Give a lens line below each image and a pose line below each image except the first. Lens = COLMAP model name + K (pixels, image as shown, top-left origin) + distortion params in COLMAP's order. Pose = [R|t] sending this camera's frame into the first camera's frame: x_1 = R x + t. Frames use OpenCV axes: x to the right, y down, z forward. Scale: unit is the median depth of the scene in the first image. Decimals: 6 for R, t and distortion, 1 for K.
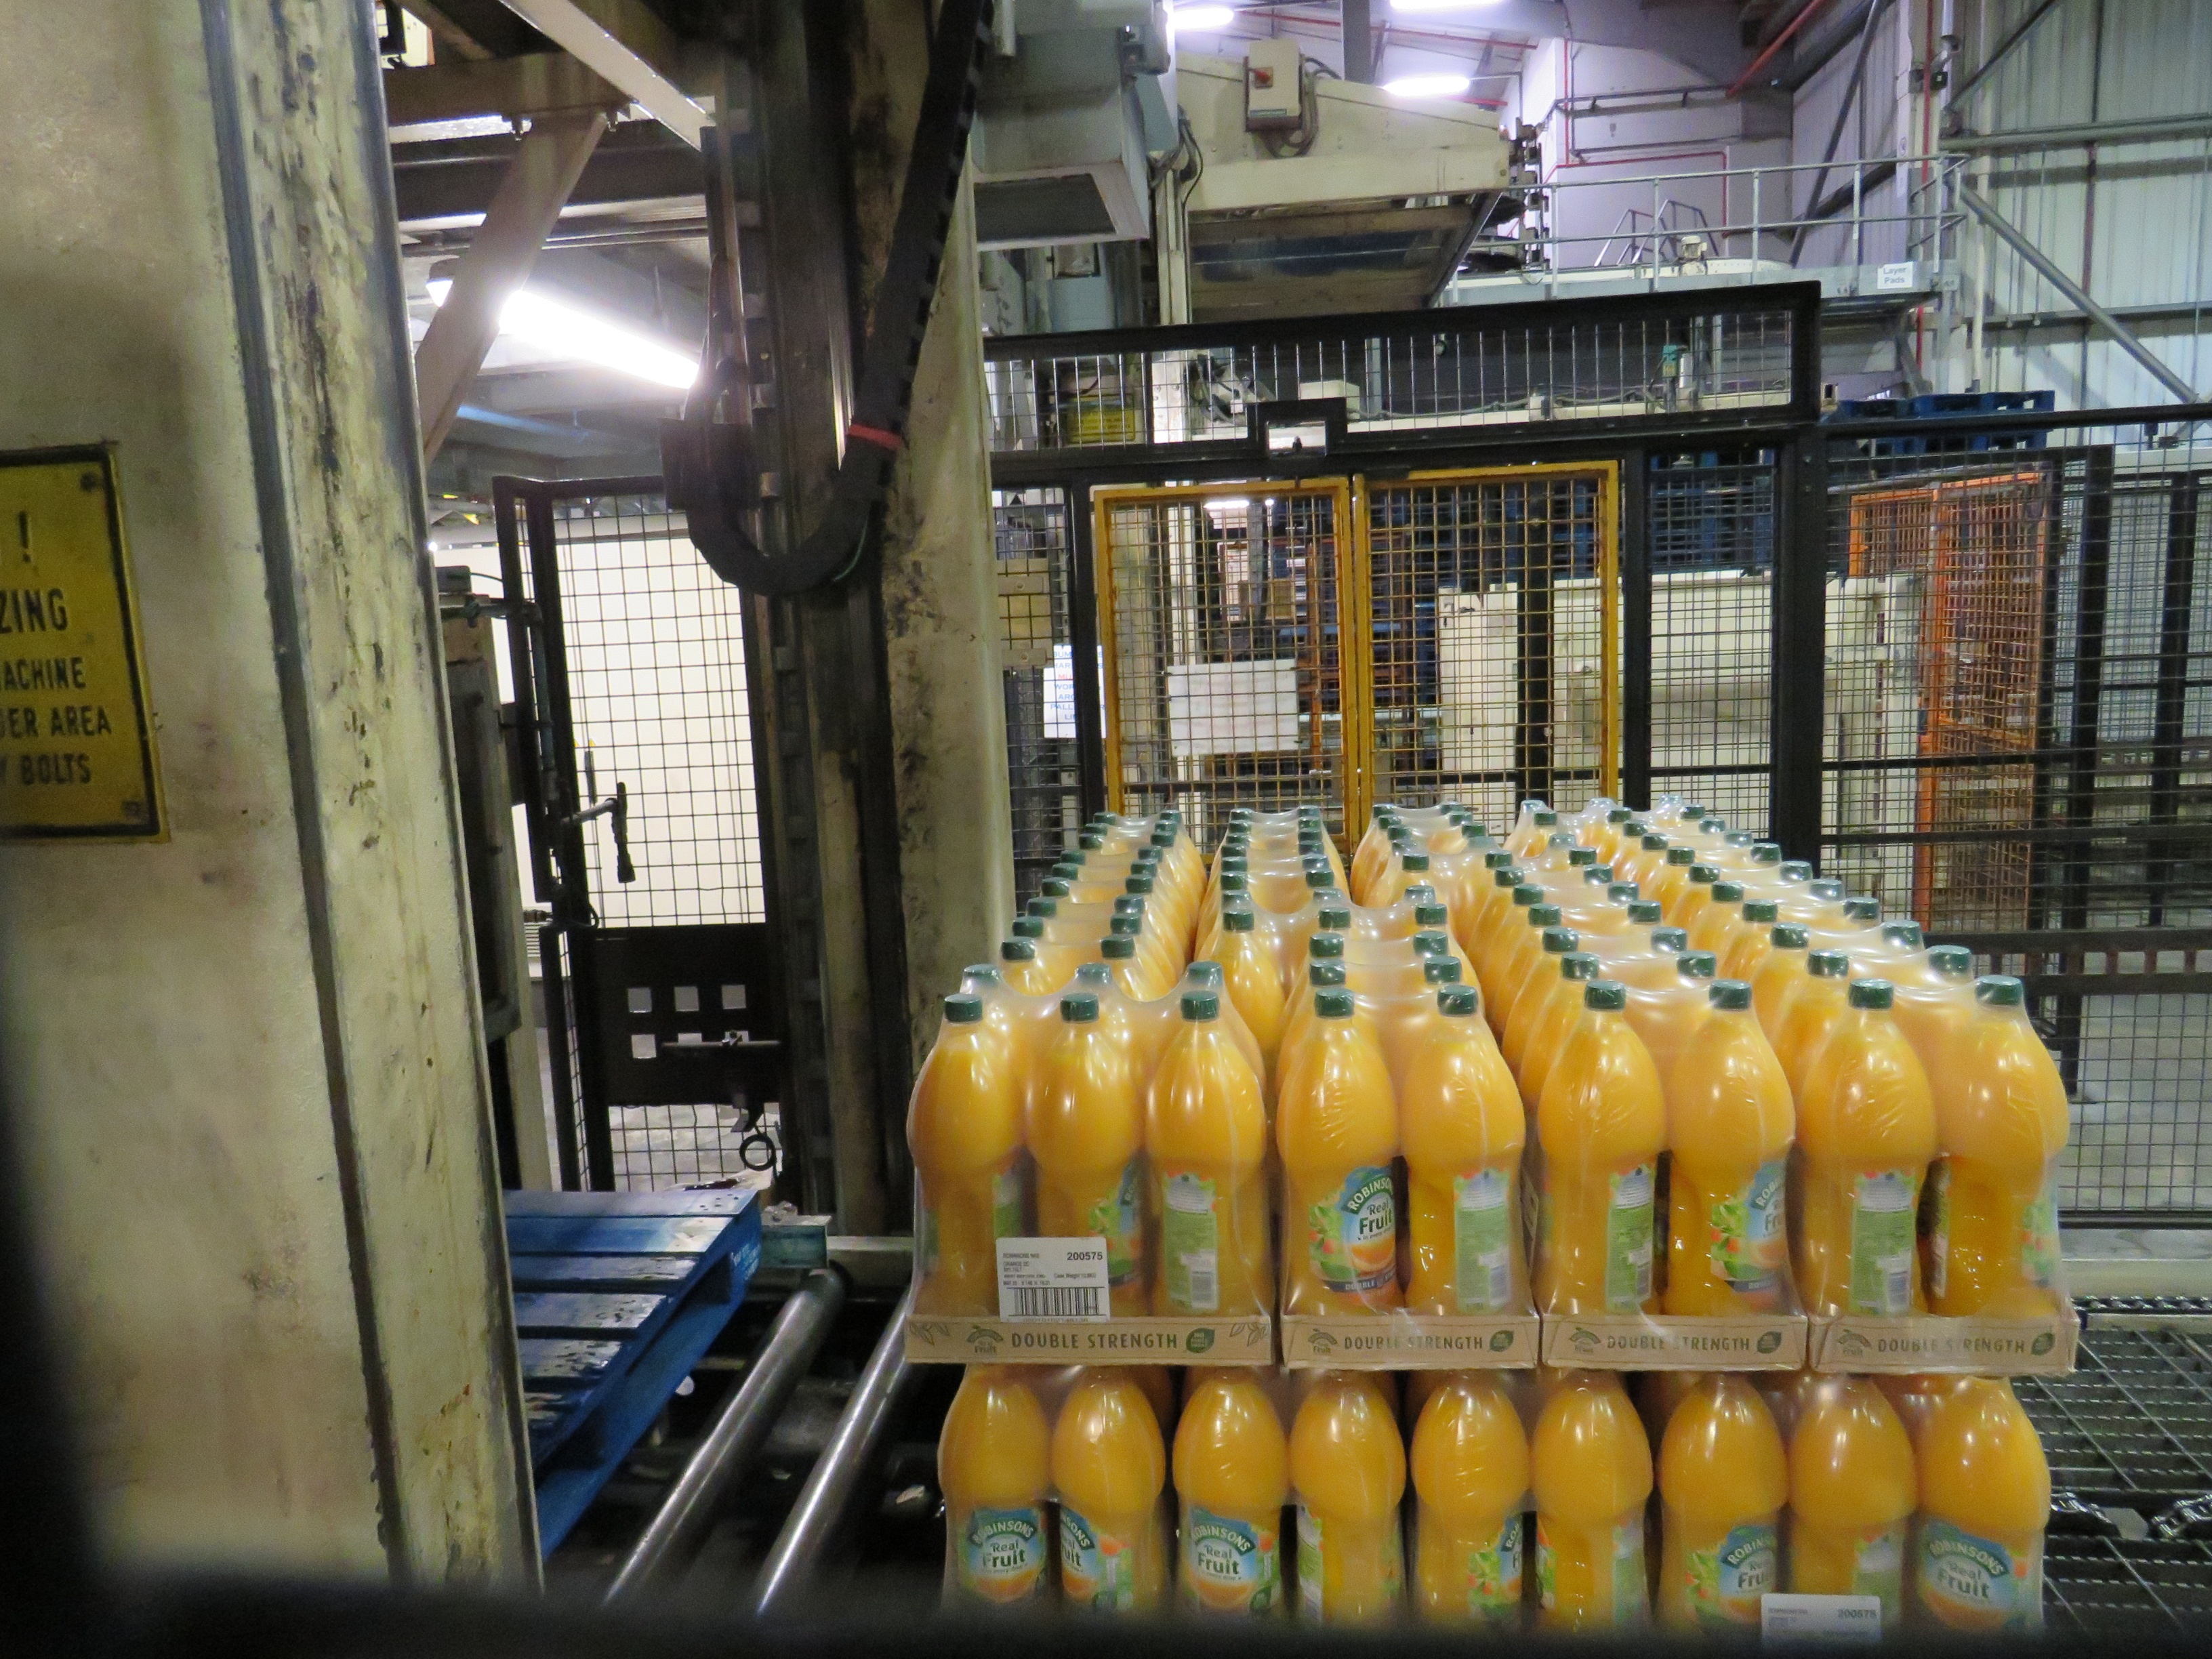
lens RADIAL K [[1521.7, 0, 1018.4], [0, 1521.7, 821.3], [0, 0, 1]] dist [-0.029711, 0.007386]
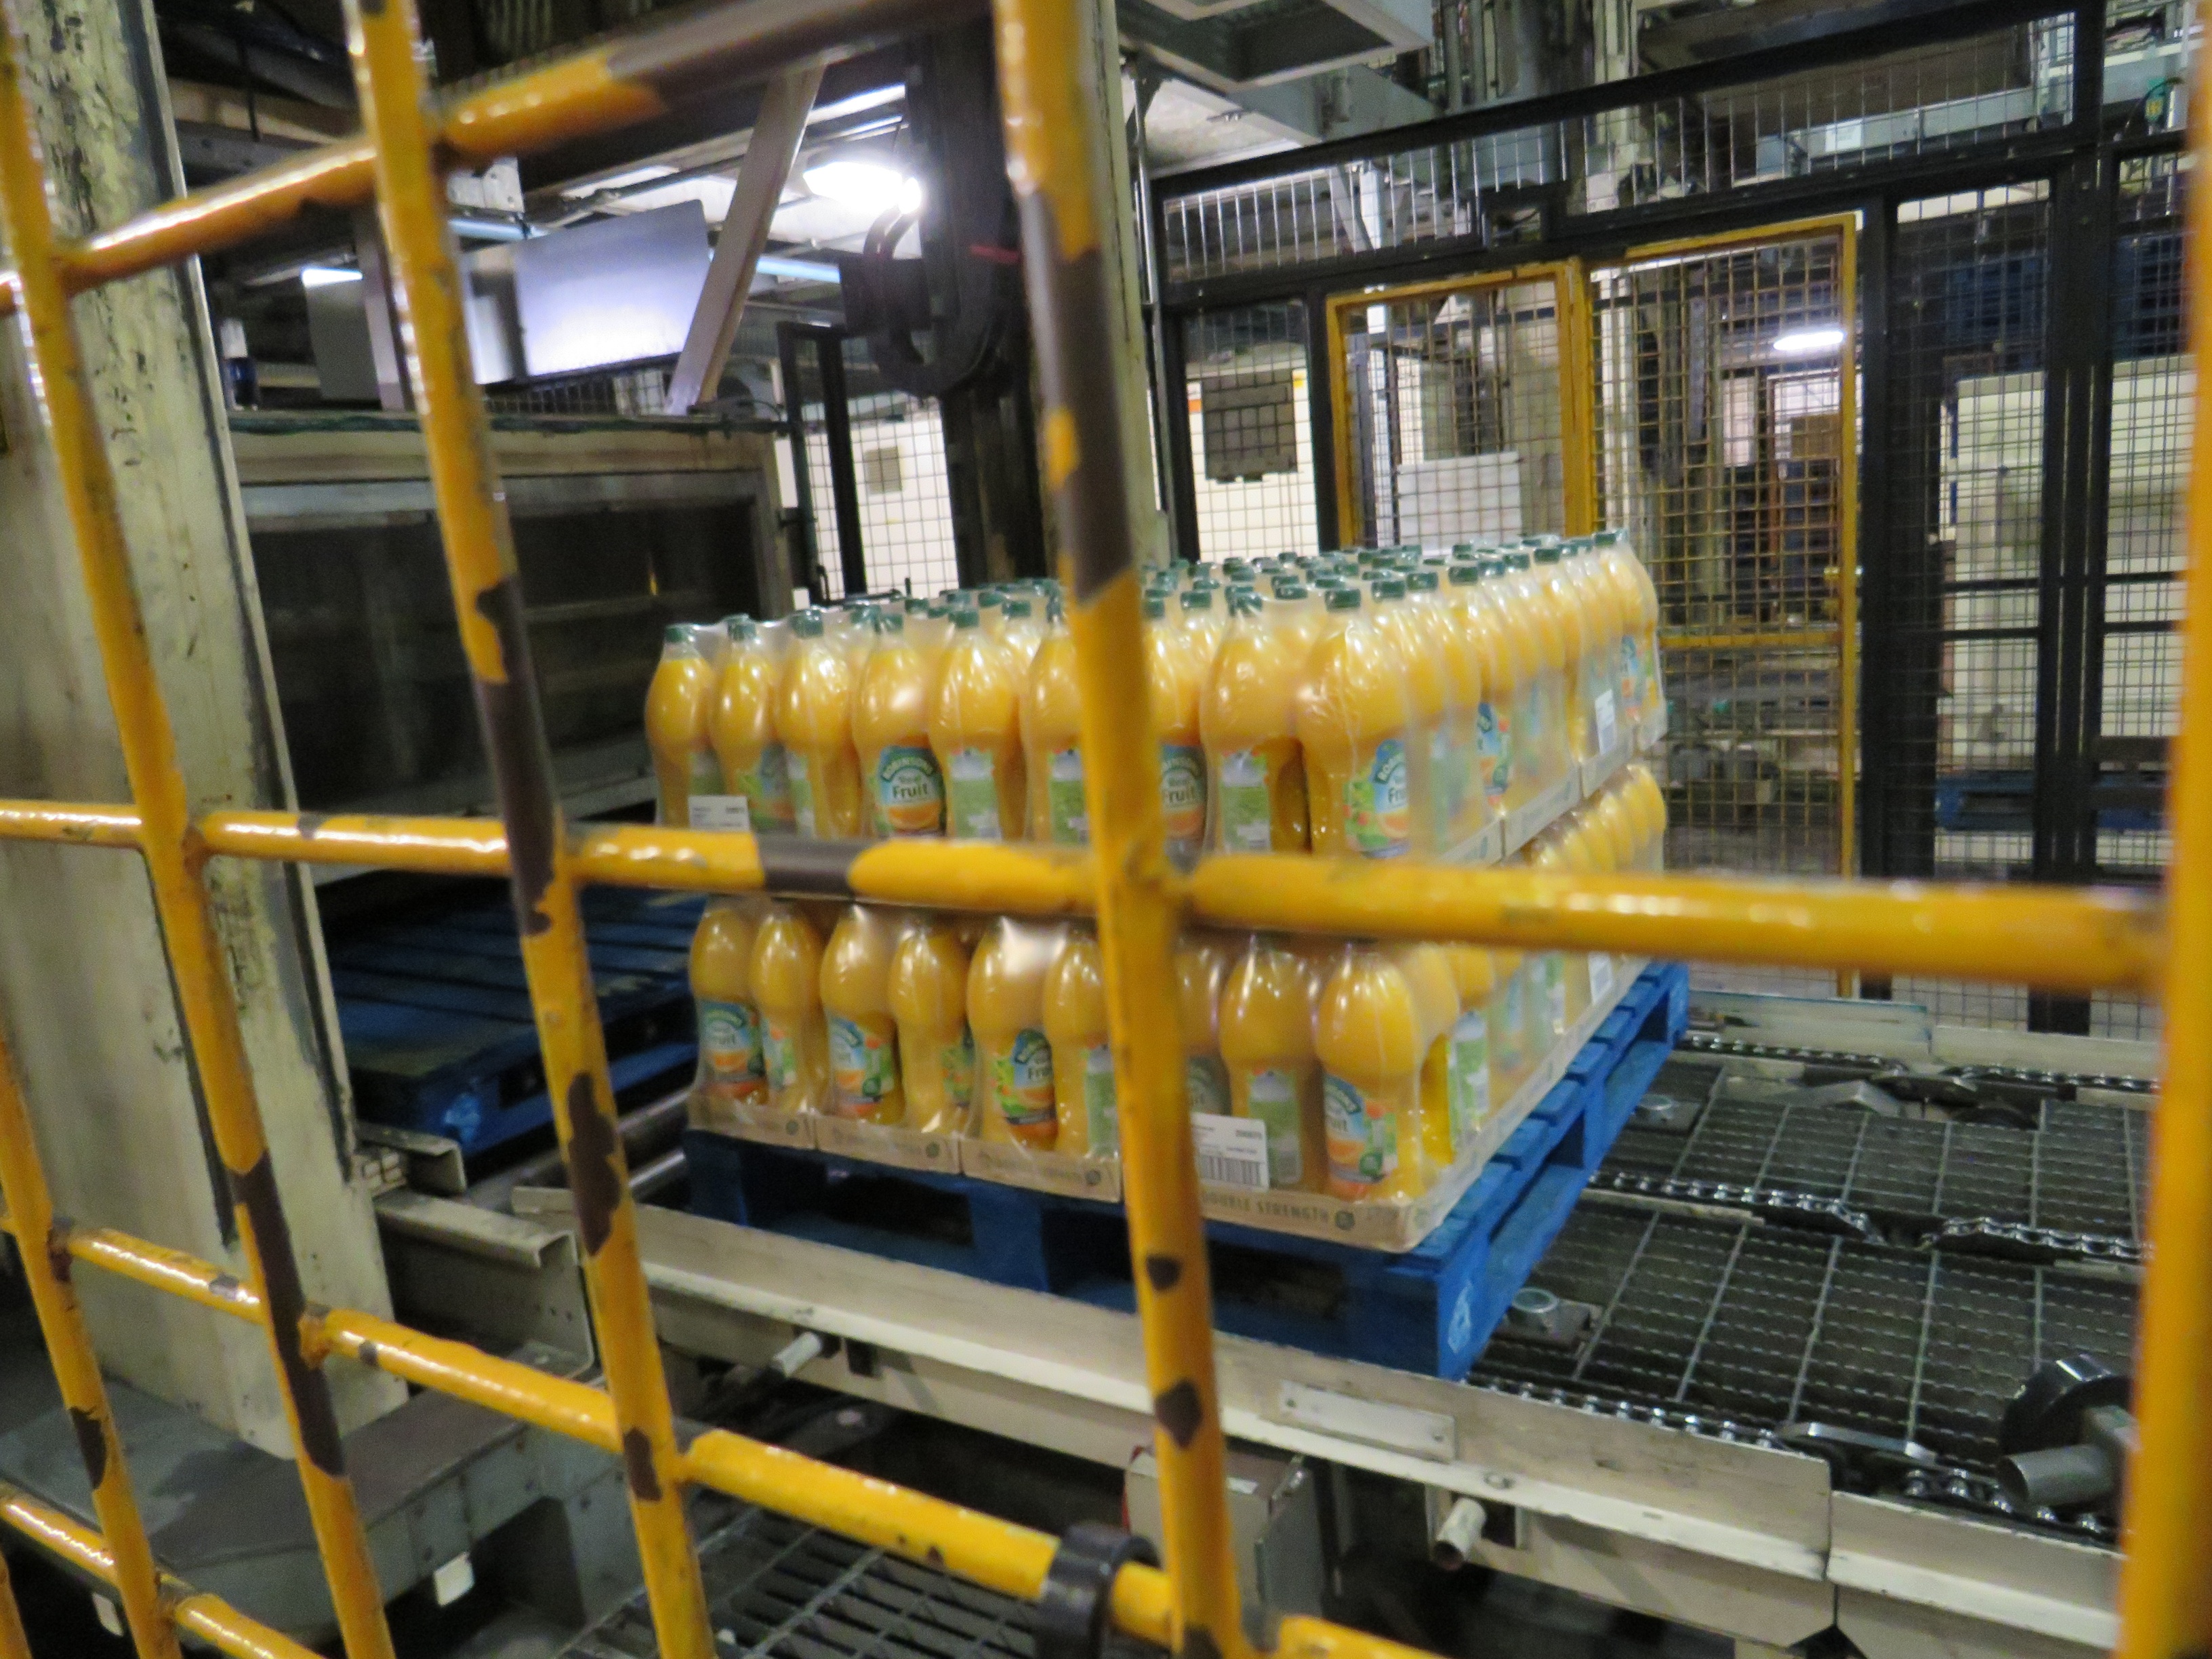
lens RADIAL K [[1552.4, 0, 1106.0], [0, 1552.4, 829.5], [0, 0, 1]] dist [0.029978, -0.039924]
pose [[0.913236, 0.045095, -0.404929, 1.392644], [-0.018461, 0.997415, 0.069440, 0.297077], [0.407013, -0.055940, 0.911708, -0.241930]]
